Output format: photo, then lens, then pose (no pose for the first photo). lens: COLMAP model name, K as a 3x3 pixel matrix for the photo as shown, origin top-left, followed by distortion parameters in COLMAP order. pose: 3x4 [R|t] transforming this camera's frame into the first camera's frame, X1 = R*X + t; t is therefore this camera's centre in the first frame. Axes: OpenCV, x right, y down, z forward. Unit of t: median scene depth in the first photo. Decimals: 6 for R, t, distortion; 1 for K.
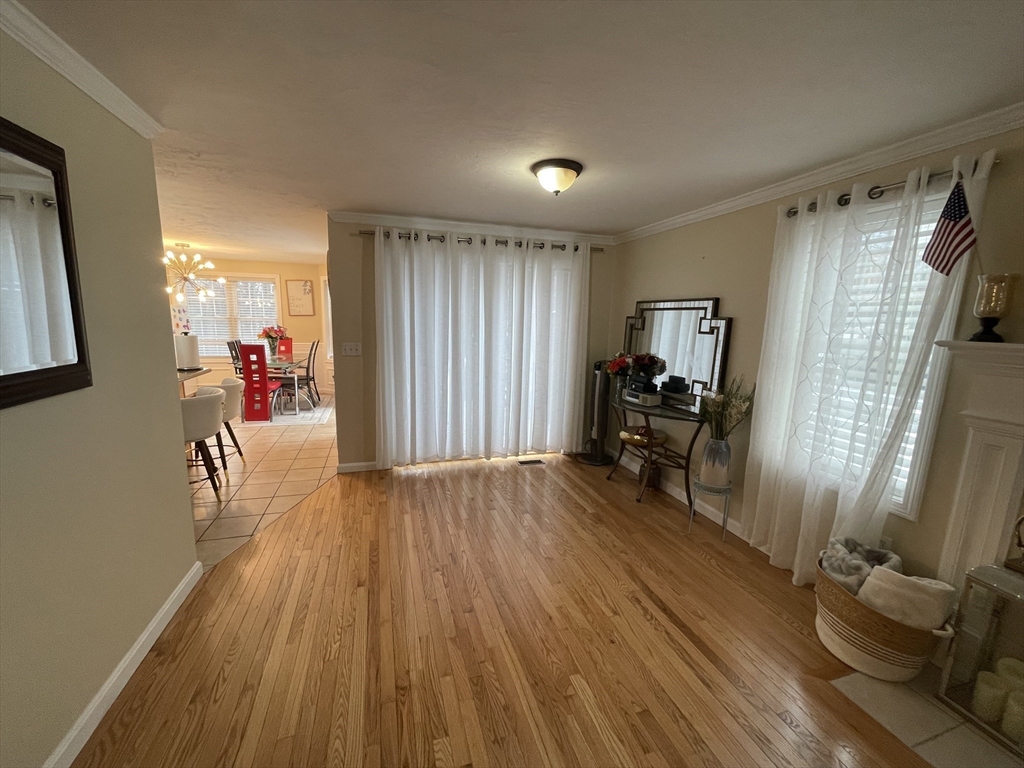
lens RADIAL K [[410.2, 0, 503.9], [0, 410.2, 387.2], [0, 0, 1]] dist [-0.002735, -0.000180]
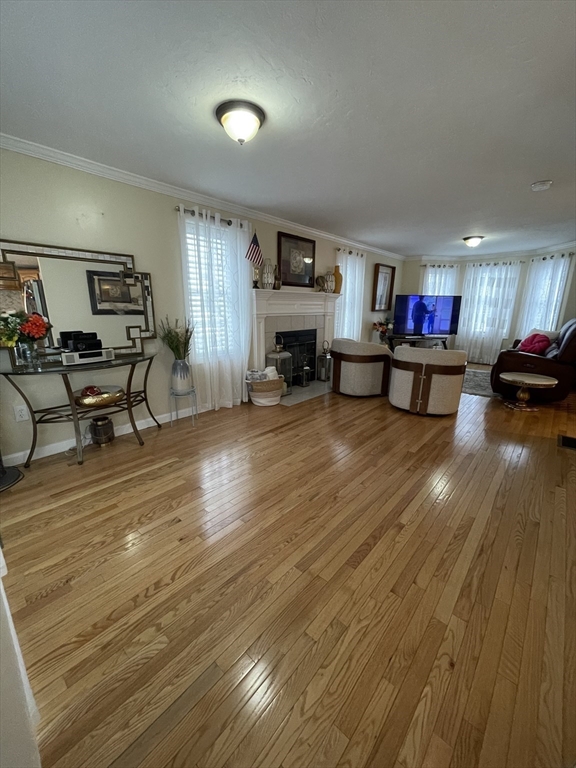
lens RADIAL K [[307.6, 0, 286.4], [0, 307.6, 381.1], [0, 0, 1]] dist [-0.002735, -0.000180]
pose [[-0.516224, -0.230843, 0.824757, -0.300762], [0.125000, 0.932372, 0.339202, -0.064208], [-0.847282, 0.278199, -0.452458, 0.594387]]
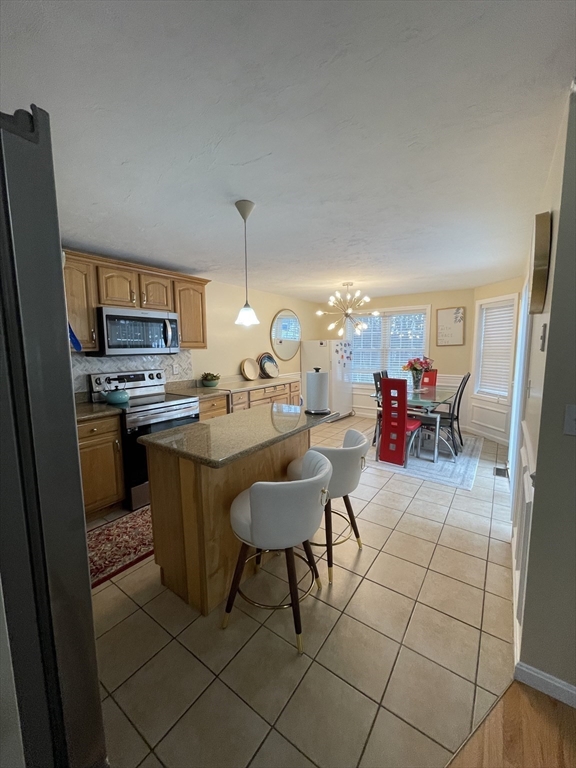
lens RADIAL K [[307.6, 0, 286.4], [0, 307.6, 381.1], [0, 0, 1]] dist [-0.002735, -0.000180]
pose [[0.606630, 0.060795, -0.792656, -0.207985], [-0.108286, 0.994098, -0.006627, -0.063935], [0.787575, 0.089854, 0.609633, 0.375196]]
